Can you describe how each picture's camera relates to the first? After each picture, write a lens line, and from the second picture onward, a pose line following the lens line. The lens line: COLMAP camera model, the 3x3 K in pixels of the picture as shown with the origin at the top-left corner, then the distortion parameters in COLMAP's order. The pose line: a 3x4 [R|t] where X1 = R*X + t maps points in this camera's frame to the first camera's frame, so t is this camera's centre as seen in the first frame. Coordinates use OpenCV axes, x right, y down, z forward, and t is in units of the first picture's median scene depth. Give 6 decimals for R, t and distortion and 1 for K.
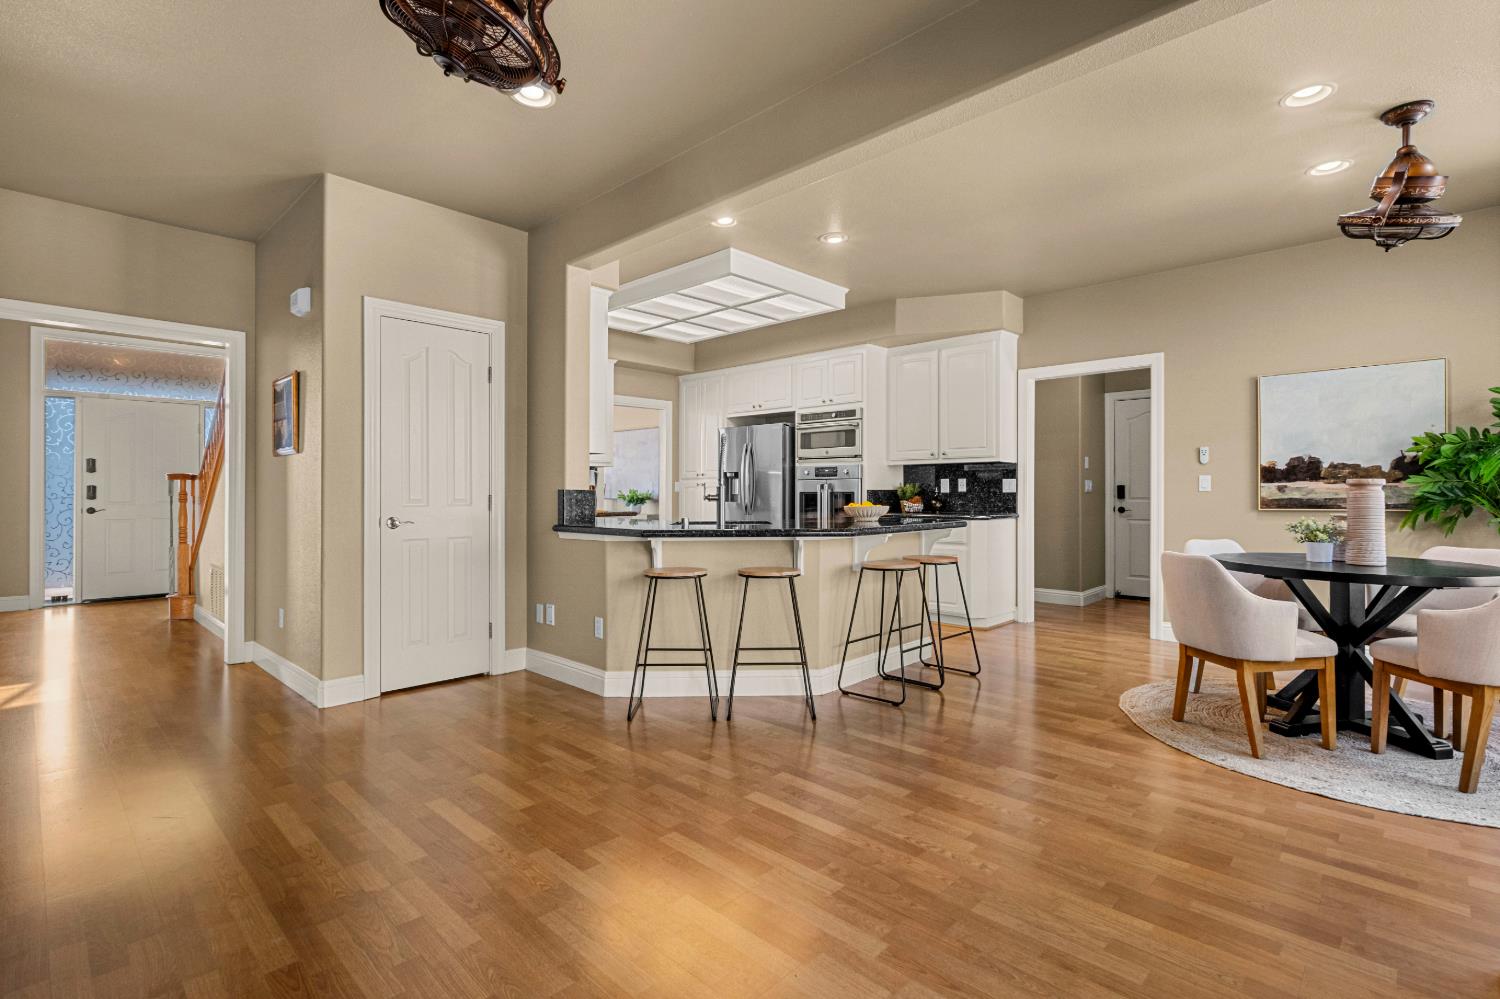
lens RADIAL K [[699.3, 0, 754.1], [0, 699.3, 492.7], [0, 0, 1]] dist [0.003822, -0.000647]
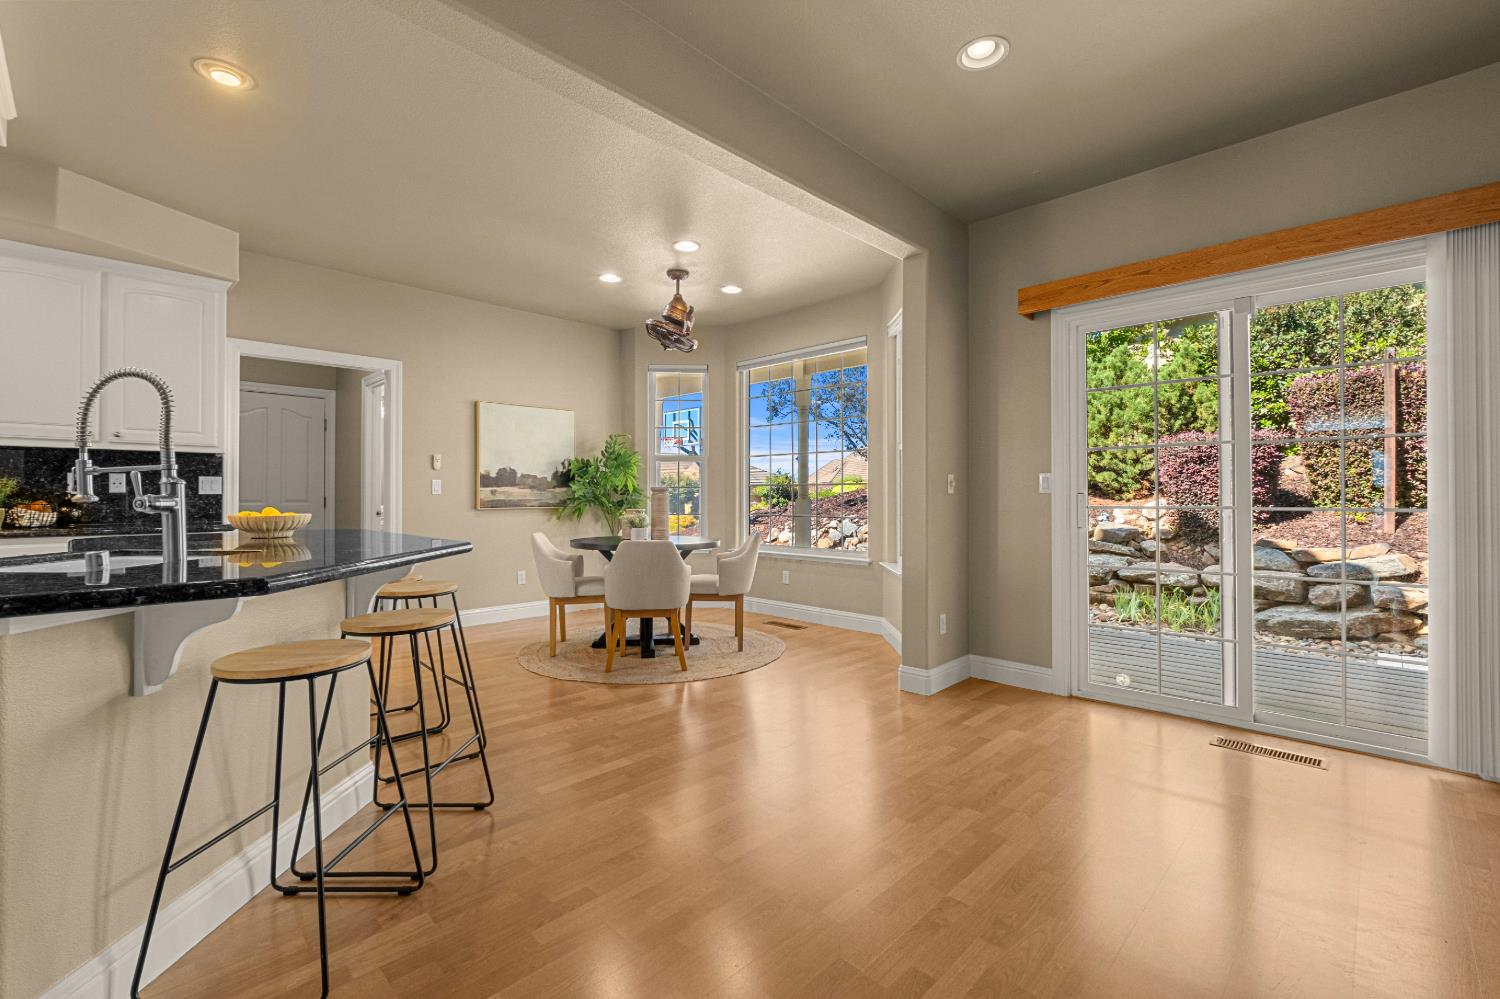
lens RADIAL K [[646.1, 0, 747.9], [0, 646.1, 491.6], [0, 0, 1]] dist [-0.005361, 0.000515]
pose [[0.019533, 0.007028, 0.999785, -0.389582], [-0.001644, 0.999974, -0.006998, 0.000767], [-0.999808, -0.001507, 0.019544, 0.481973]]
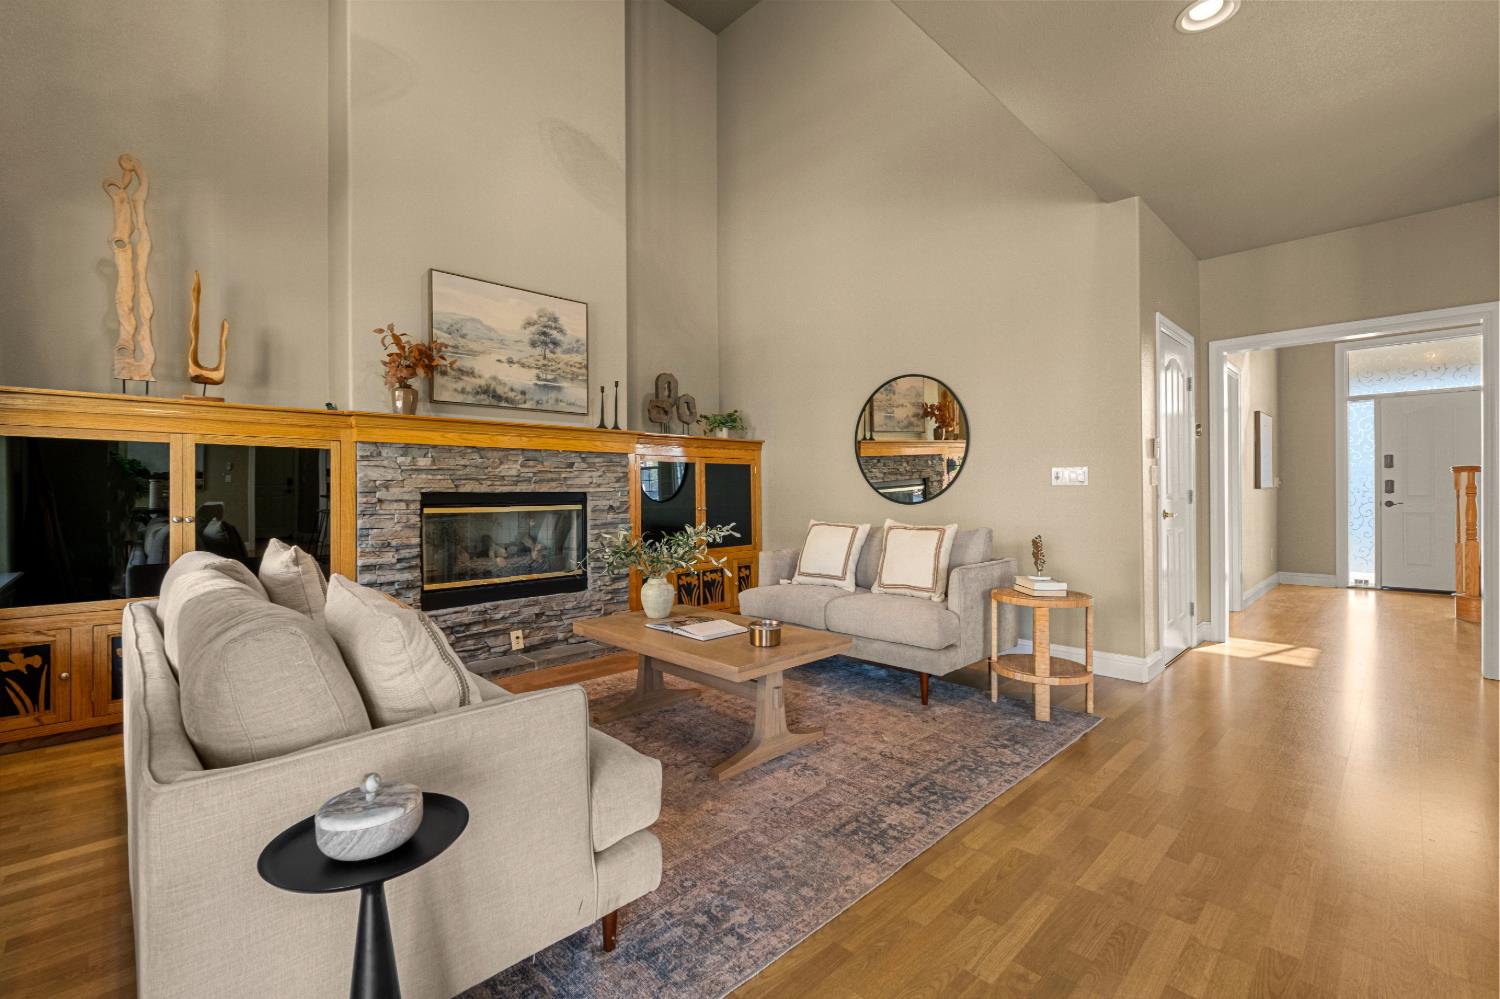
lens RADIAL K [[646.1, 0, 750.9], [0, 646.1, 493.1], [0, 0, 1]] dist [-0.005361, 0.000515]
pose [[-0.036230, 0.001855, -0.999342, 0.093439], [0.007971, 0.999967, 0.001567, 0.000455], [0.999312, -0.007909, -0.036243, 0.083137]]
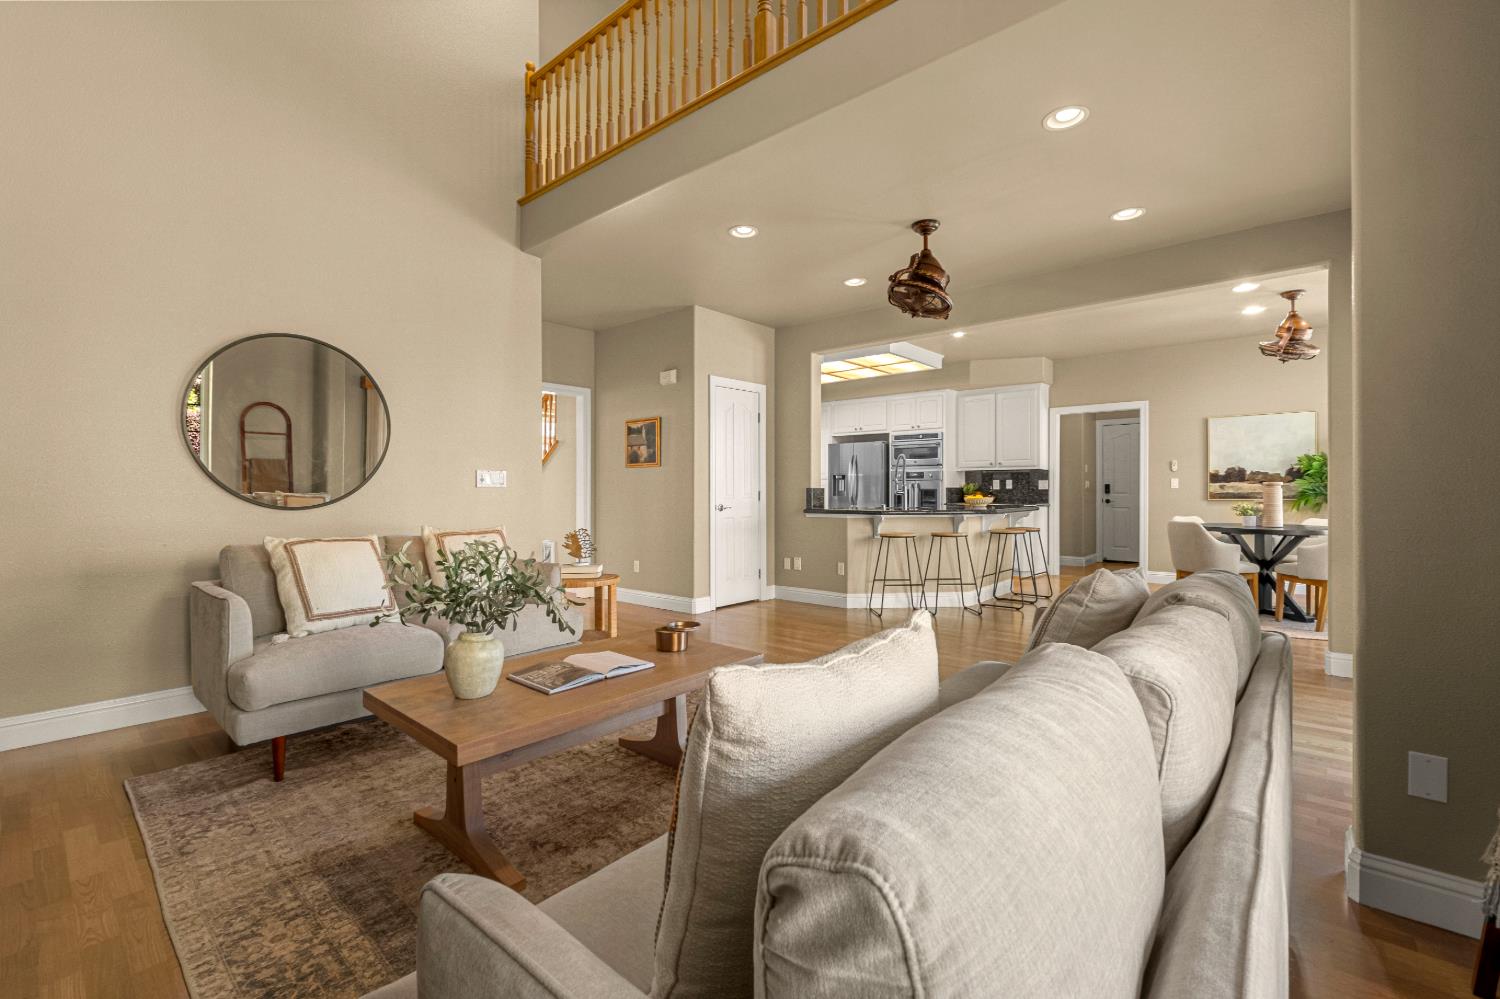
lens RADIAL K [[646.1, 0, 746.8], [0, 646.1, 492.2], [0, 0, 1]] dist [-0.005361, 0.000515]
pose [[0.999189, -0.001787, 0.040237, -0.396525], [0.001609, 0.999989, 0.004465, -0.001190], [-0.040245, -0.004397, 0.999180, -0.437367]]
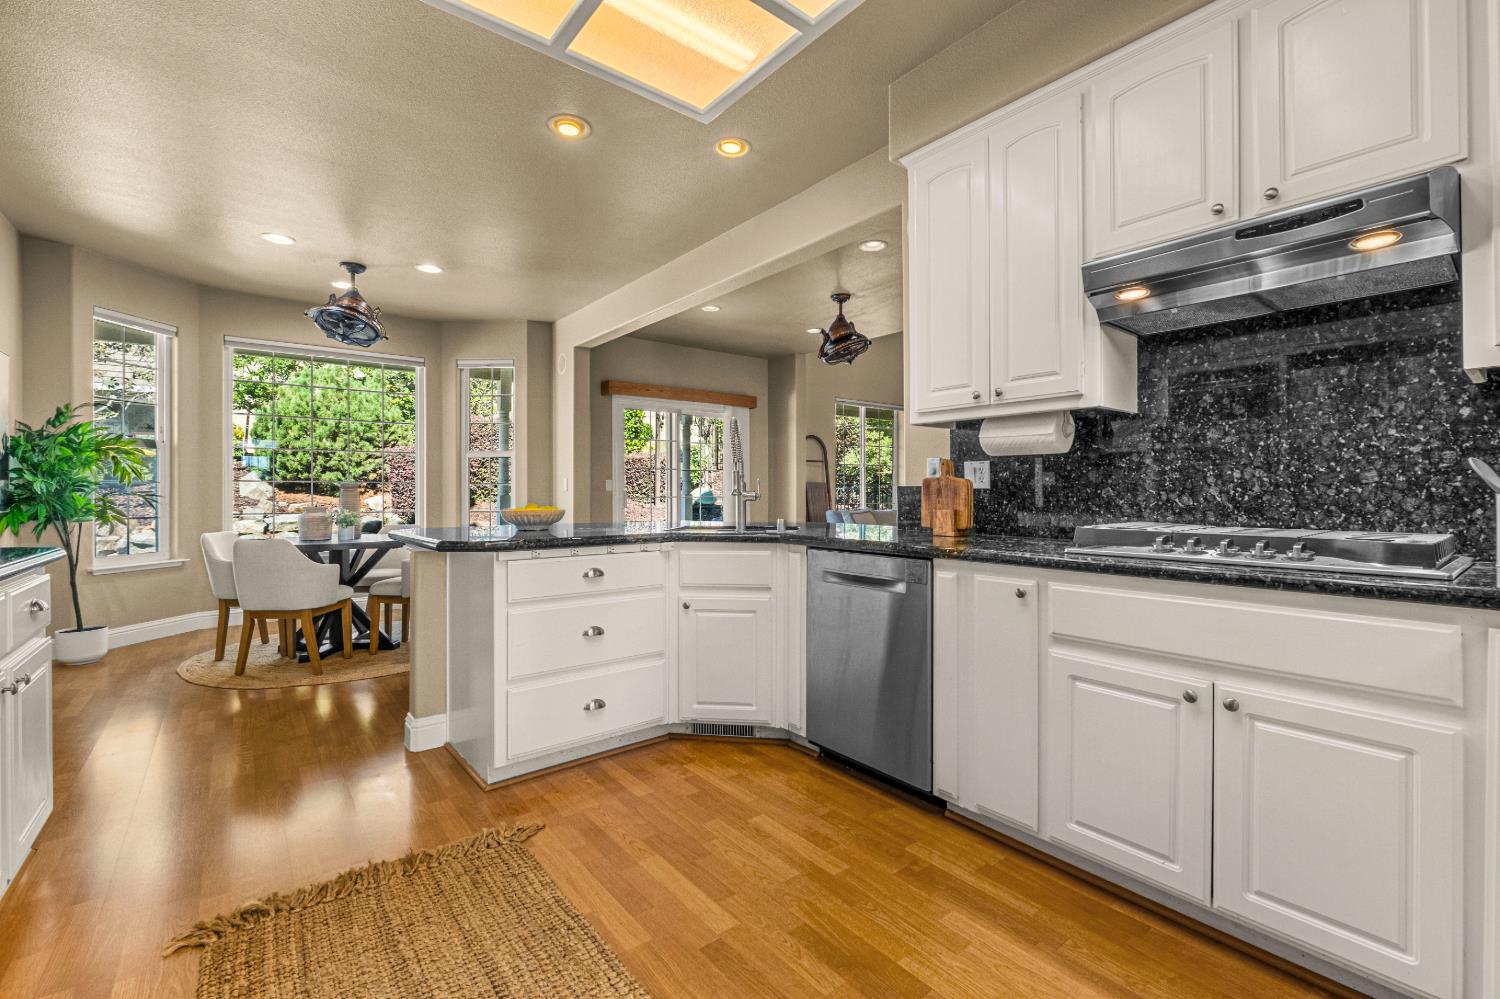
lens RADIAL K [[646.1, 0, 748.2], [0, 646.1, 489.5], [0, 0, 1]] dist [-0.005361, 0.000515]
pose [[-0.989919, 0.003063, 0.141599, -0.139280], [0.002273, 0.999981, -0.005743, 0.002908], [-0.141614, -0.005363, -0.989907, 1.456203]]
